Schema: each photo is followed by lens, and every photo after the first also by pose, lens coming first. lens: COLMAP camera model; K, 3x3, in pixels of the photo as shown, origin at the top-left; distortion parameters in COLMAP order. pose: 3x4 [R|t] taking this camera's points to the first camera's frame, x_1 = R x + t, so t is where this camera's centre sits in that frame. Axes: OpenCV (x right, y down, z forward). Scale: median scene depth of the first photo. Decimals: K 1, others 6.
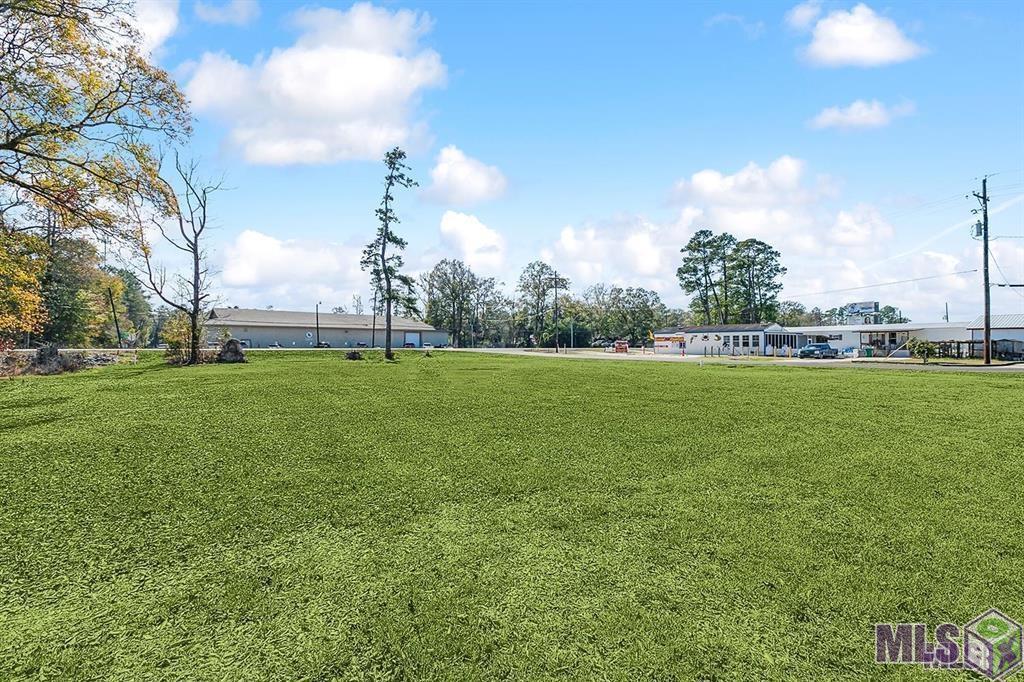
lens RADIAL K [[454.2, 0, 512.0], [0, 454.2, 341.0], [0, 0, 1]] dist [0.000413, 0.000083]
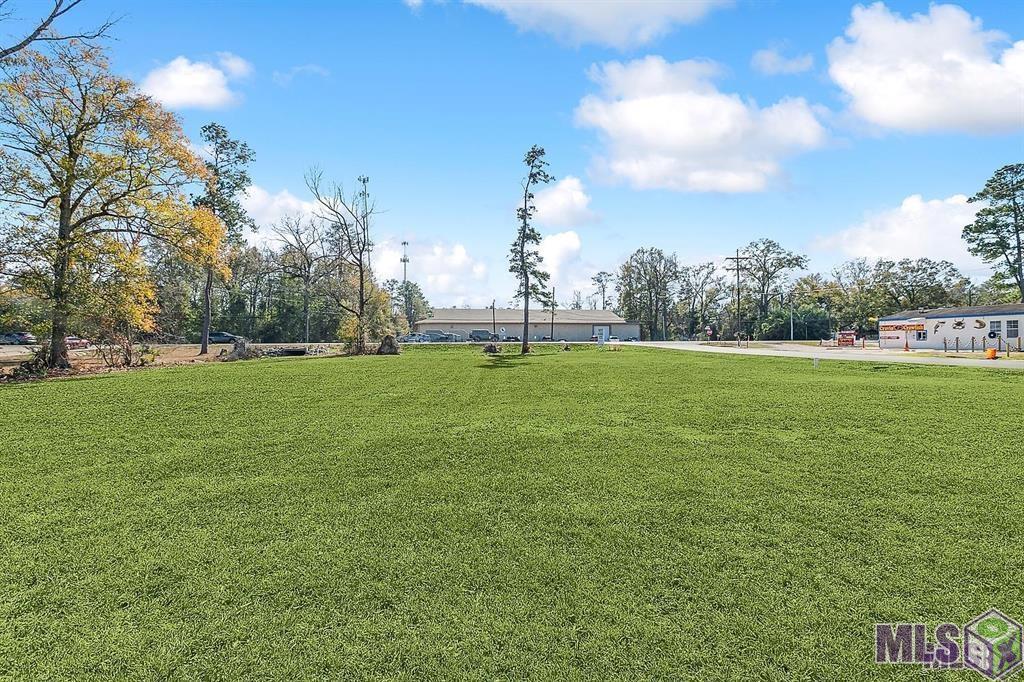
lens RADIAL K [[454.2, 0, 512.0], [0, 454.2, 341.0], [0, 0, 1]] dist [0.000413, 0.000083]
pose [[0.871211, -0.004644, -0.490887, 0.121320], [0.012143, 0.999853, 0.012091, 0.000583], [0.490759, -0.016495, 0.871139, 0.046752]]
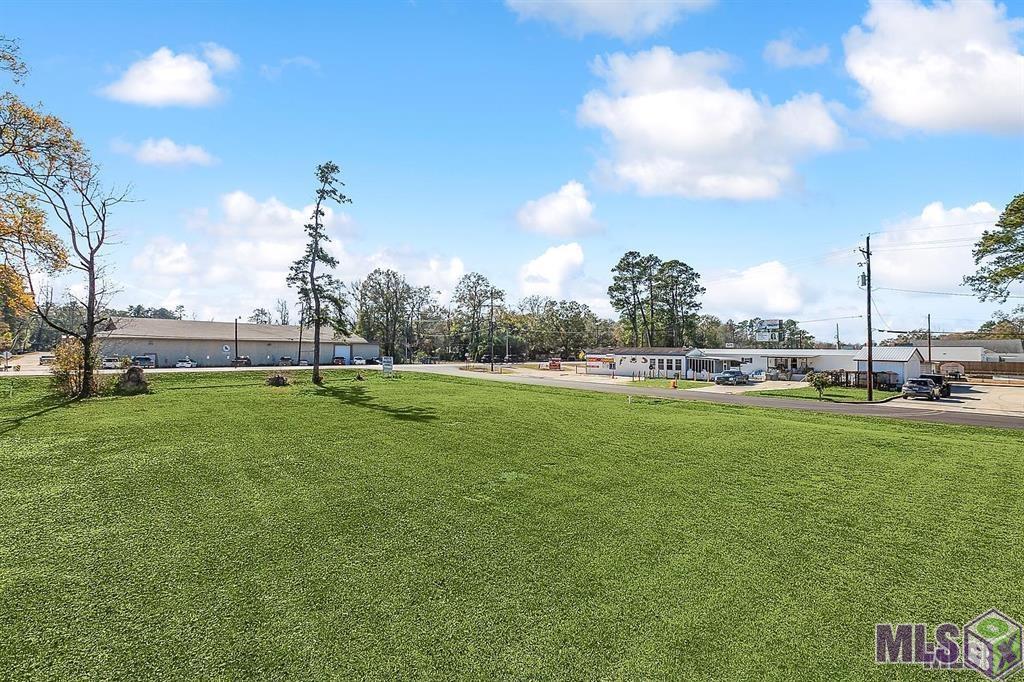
lens RADIAL K [[454.2, 0, 512.0], [0, 454.2, 341.0], [0, 0, 1]] dist [0.000413, 0.000083]
pose [[0.989738, 0.014143, 0.142190, -0.001453], [-0.012466, 0.999842, -0.012678, -0.023851], [-0.142347, 0.010775, 0.989758, 0.000156]]
